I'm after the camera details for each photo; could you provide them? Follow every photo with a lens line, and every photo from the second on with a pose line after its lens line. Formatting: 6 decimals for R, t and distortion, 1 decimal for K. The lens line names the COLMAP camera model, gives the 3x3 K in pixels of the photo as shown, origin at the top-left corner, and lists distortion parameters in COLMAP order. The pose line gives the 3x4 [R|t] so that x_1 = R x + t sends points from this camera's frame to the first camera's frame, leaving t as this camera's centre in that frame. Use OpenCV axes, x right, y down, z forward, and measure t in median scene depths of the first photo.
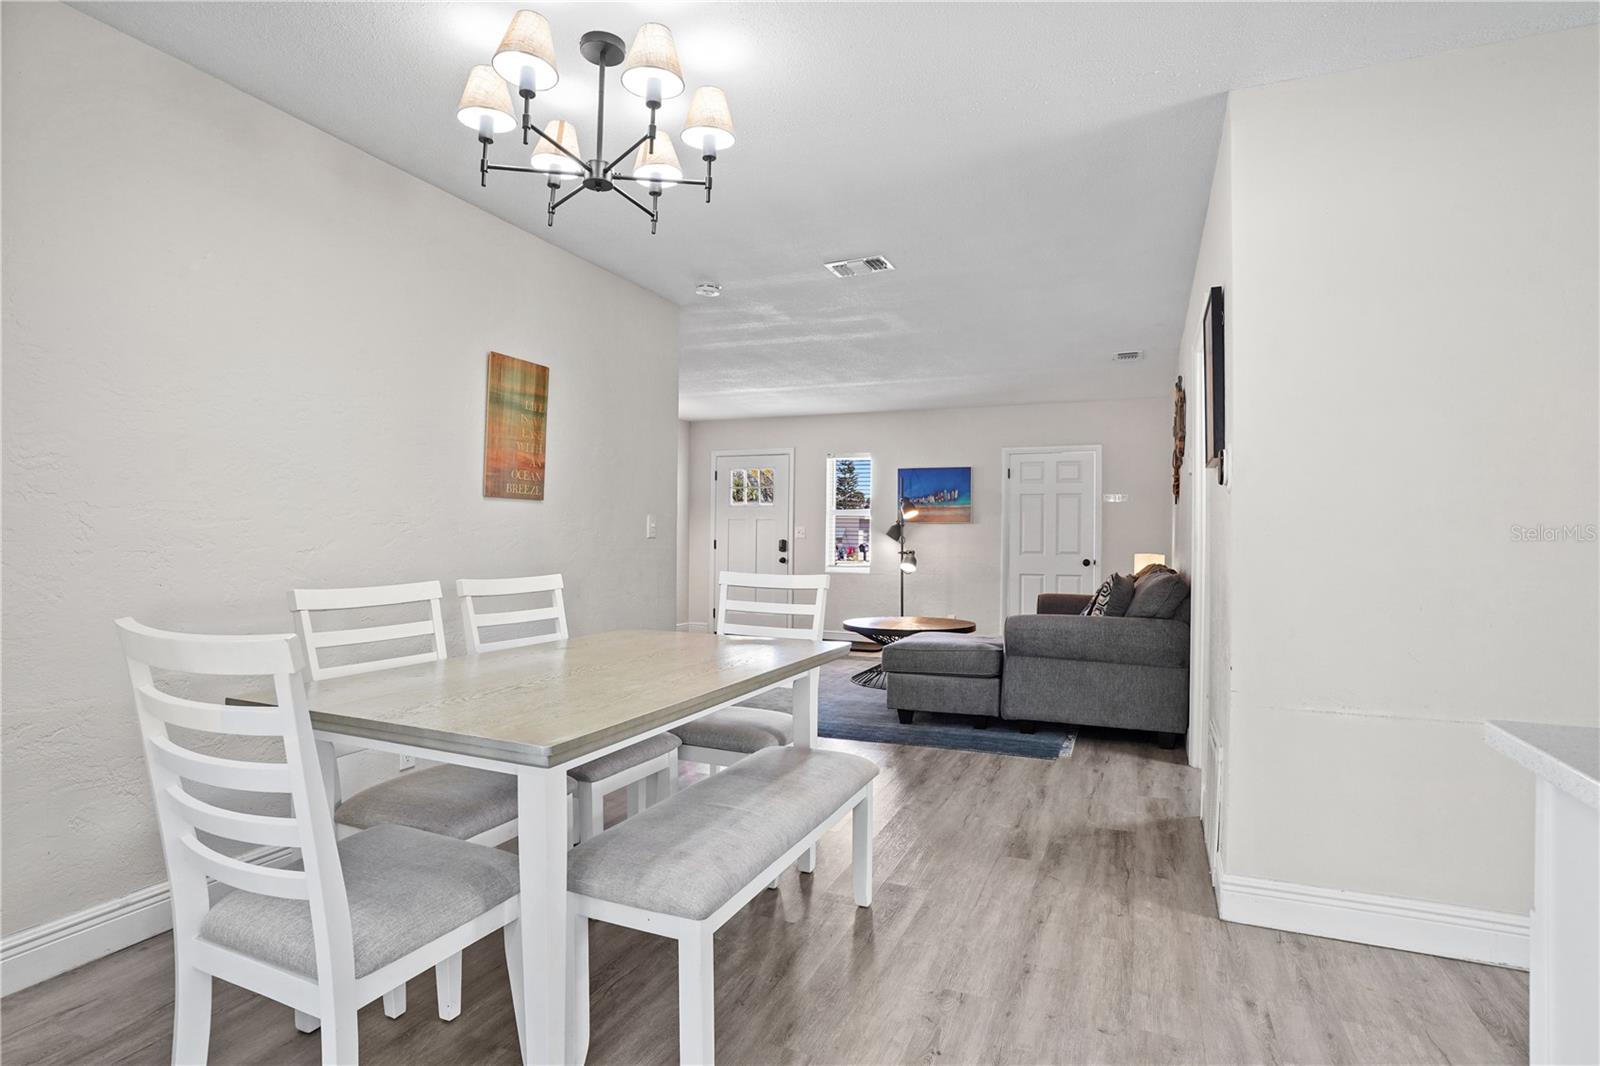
lens RADIAL K [[808.9, 0, 789.6], [0, 808.9, 536.6], [0, 0, 1]] dist [-0.034188, 0.001810]
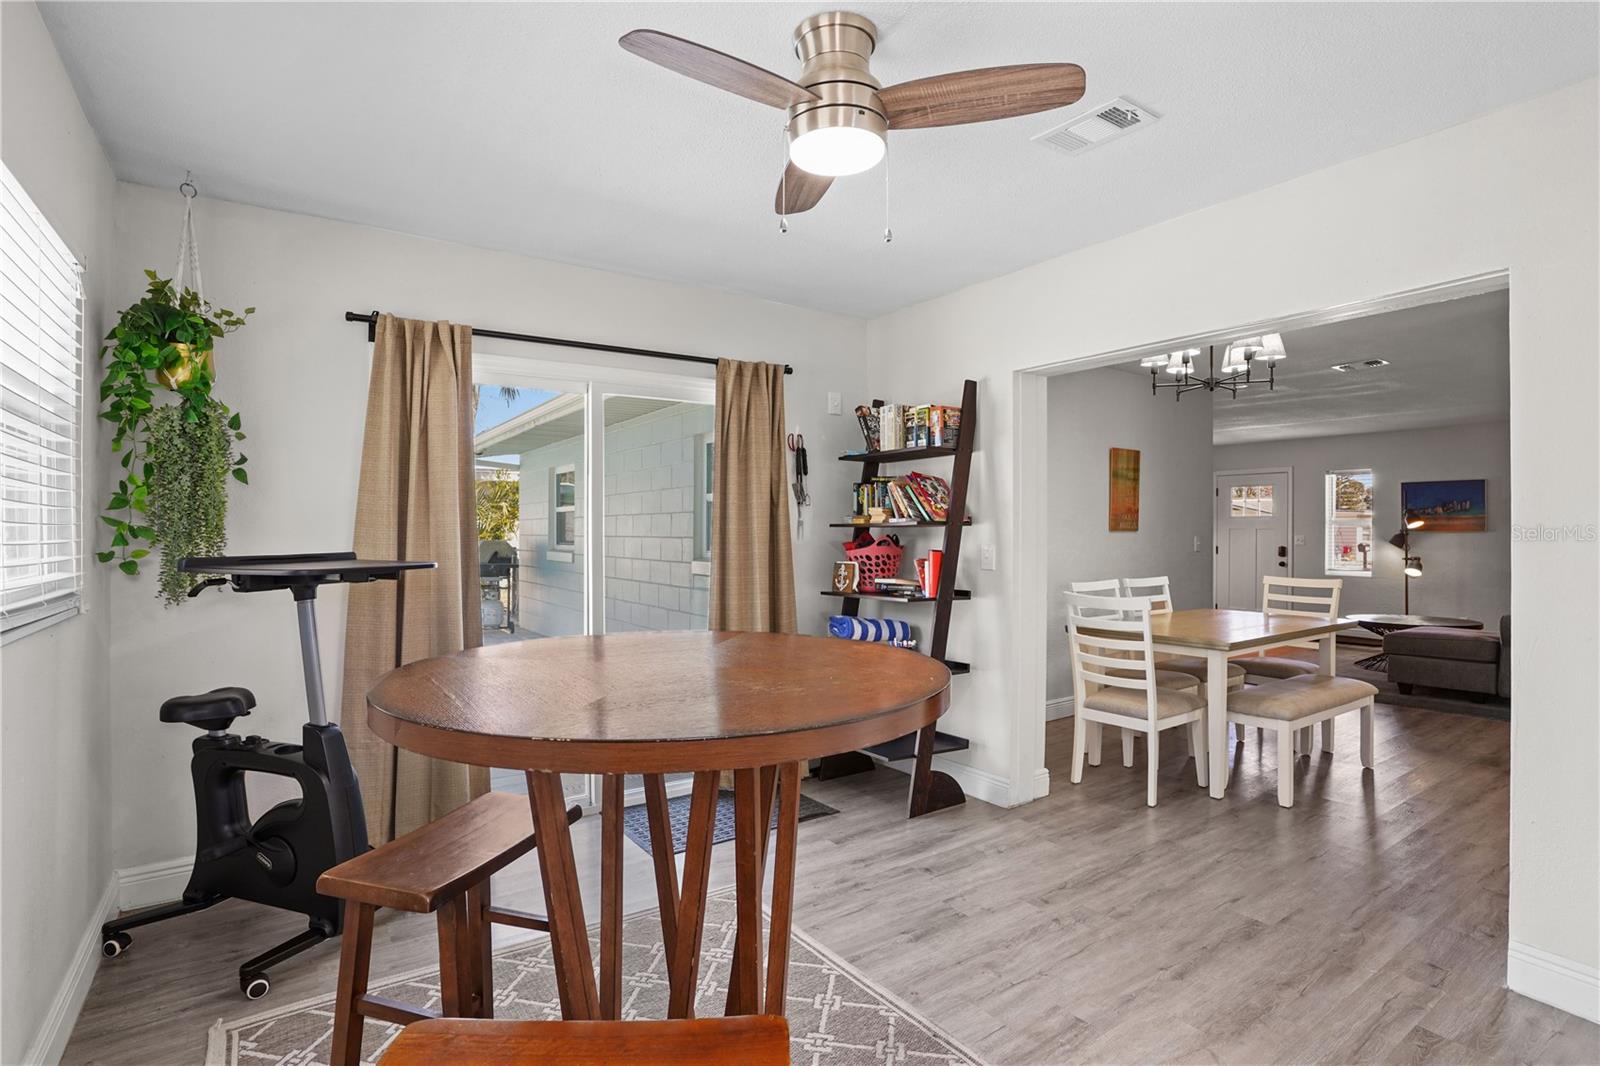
lens RADIAL K [[786.7, 0, 800.6], [0, 786.7, 528.2], [0, 0, 1]] dist [-0.068269, 0.026329]
pose [[0.855911, -0.010282, -0.517022, -0.071036], [0.006561, 0.999938, -0.009024, -0.040359], [0.517082, 0.004332, 0.855925, -0.720213]]
